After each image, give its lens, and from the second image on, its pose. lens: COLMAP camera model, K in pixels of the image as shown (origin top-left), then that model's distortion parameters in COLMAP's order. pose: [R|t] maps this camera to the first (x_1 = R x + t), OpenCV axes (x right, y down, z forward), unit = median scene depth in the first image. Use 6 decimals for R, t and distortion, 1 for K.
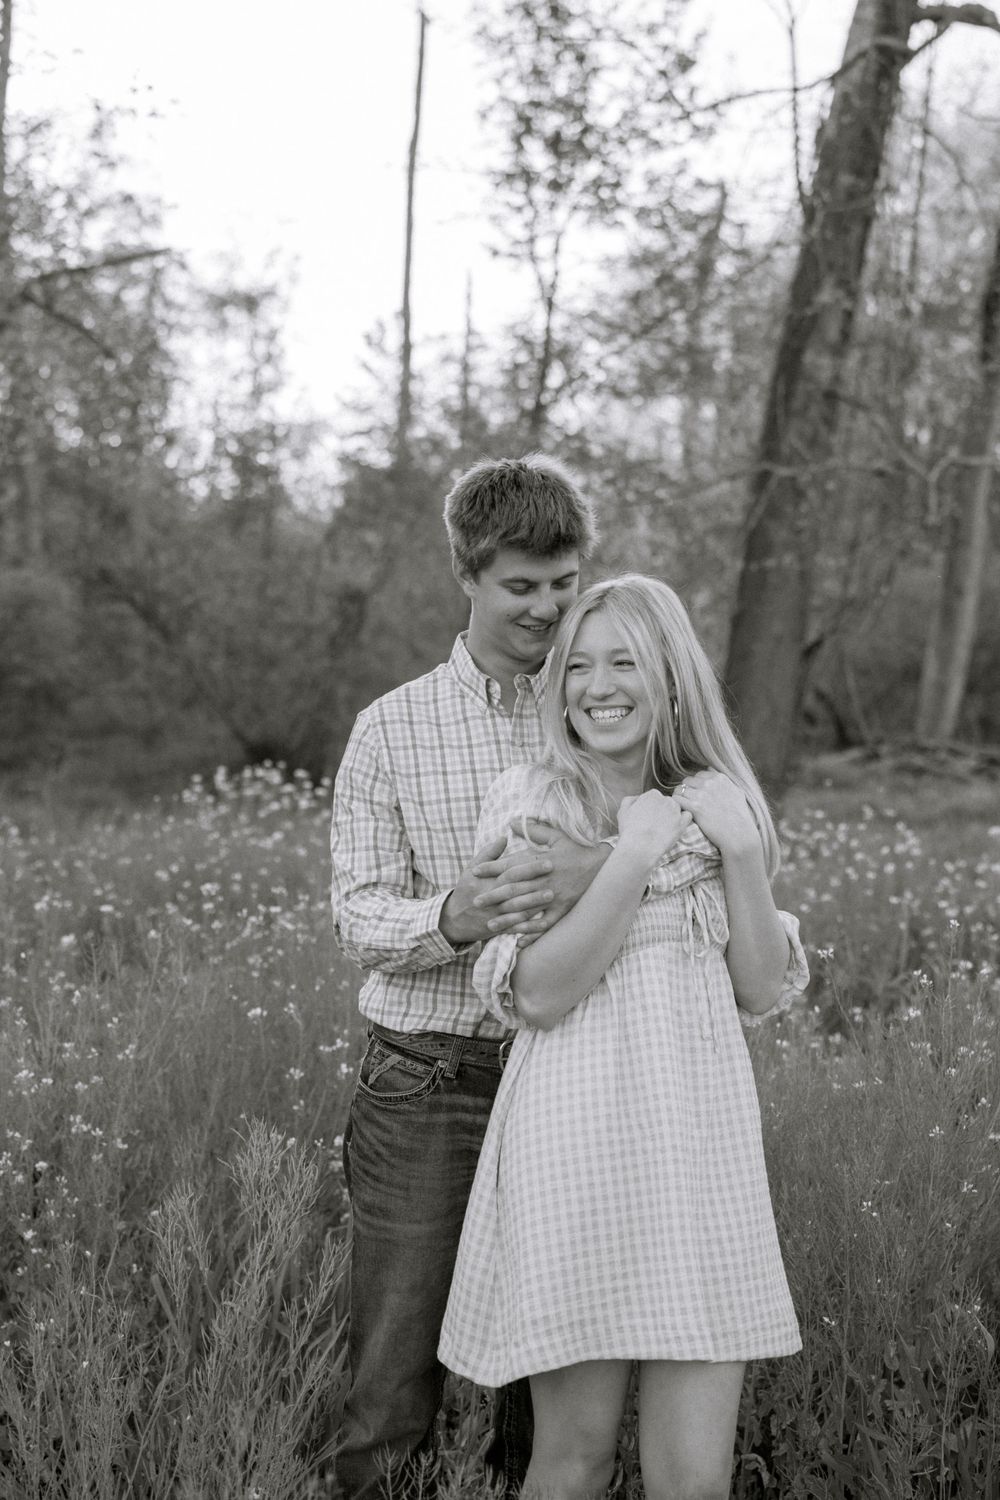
lens RADIAL K [[2217.4, 0, 505.9], [0, 2217.4, 754.3], [0, 0, 1]] dist [0.161337, 0.026895]
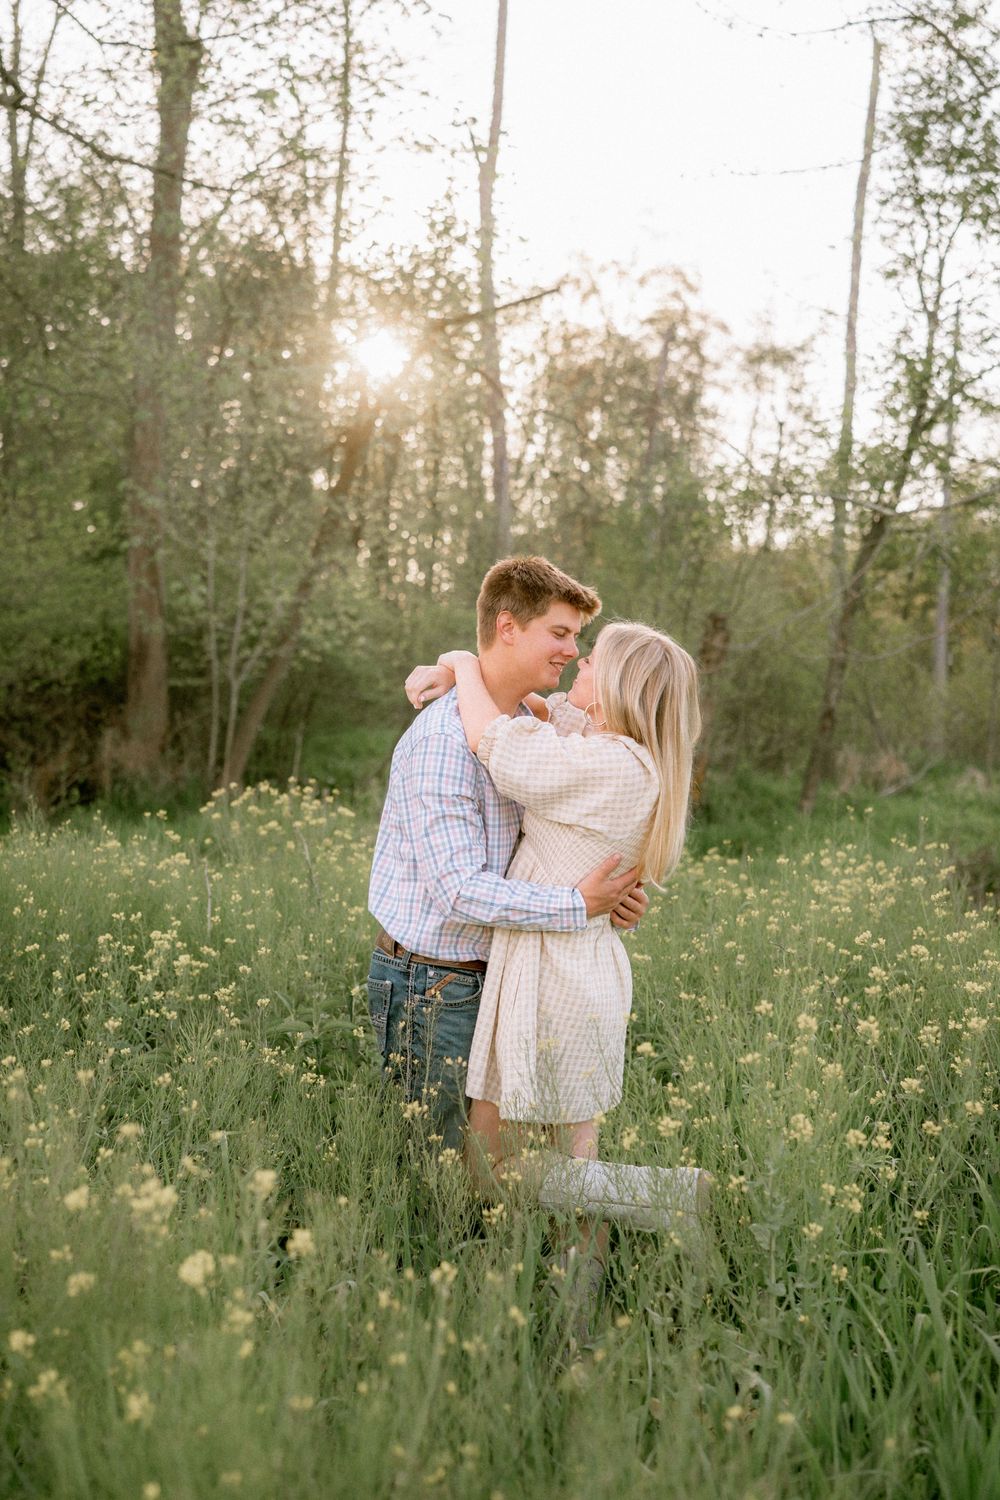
lens RADIAL K [[2070.9, 0, 500.0], [0, 2070.9, 750.0], [0, 0, 1]] dist [0.216716, 0.046328]
pose [[0.965549, 0.011686, -0.259957, 0.078976], [-0.016129, 0.999758, -0.014966, 0.002112], [0.259720, 0.018643, 0.965504, 0.065915]]
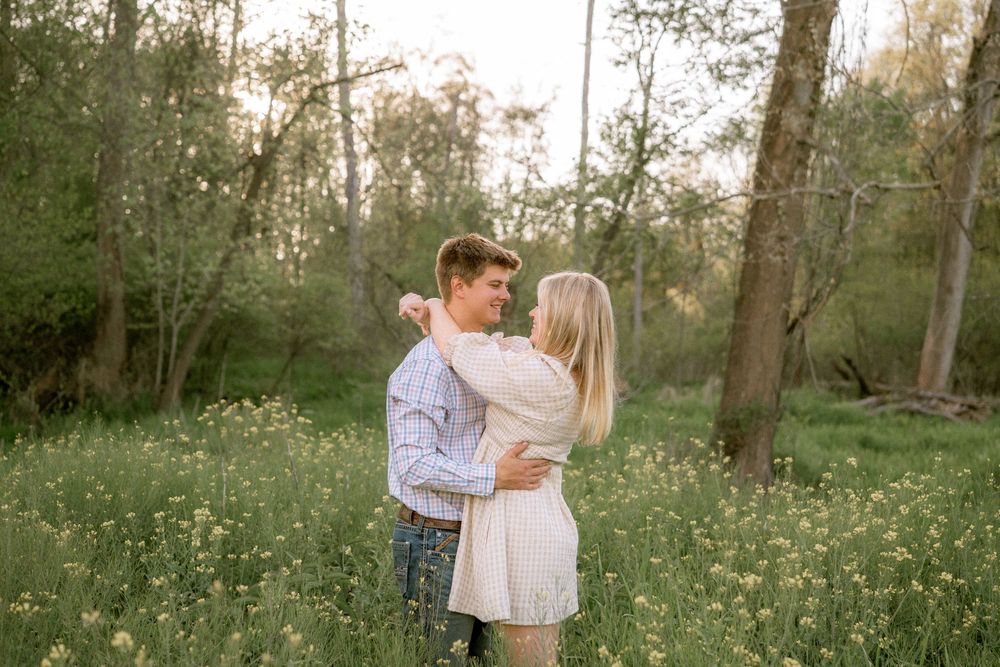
lens RADIAL K [[1380.6, 0, 500.0], [0, 1380.6, 333.5], [0, 0, 1]] dist [0.216716, 0.046328]
pose [[0.989374, 0.009569, -0.145075, 0.059090], [-0.016188, 0.998878, -0.044515, 0.001122], [0.144487, 0.046391, 0.988419, 0.072119]]
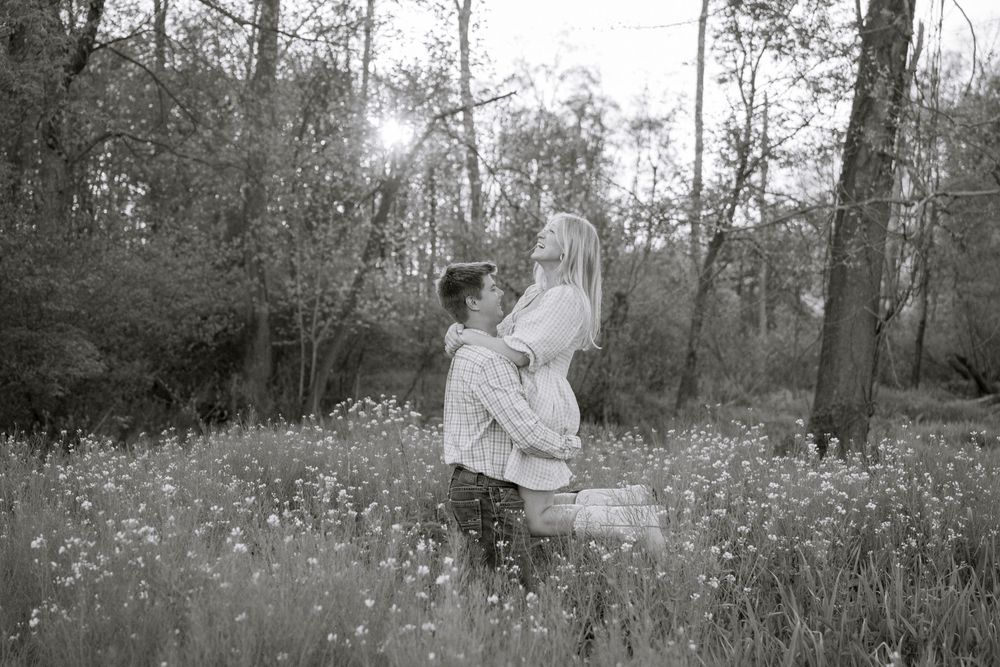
lens RADIAL K [[1380.6, 0, 500.0], [0, 1380.6, 333.5], [0, 0, 1]] dist [0.216716, 0.046328]
pose [[0.970430, -0.017284, -0.240762, 0.083584], [0.004803, 0.998618, -0.052329, 0.005447], [0.241334, 0.049625, 0.969173, 0.015761]]
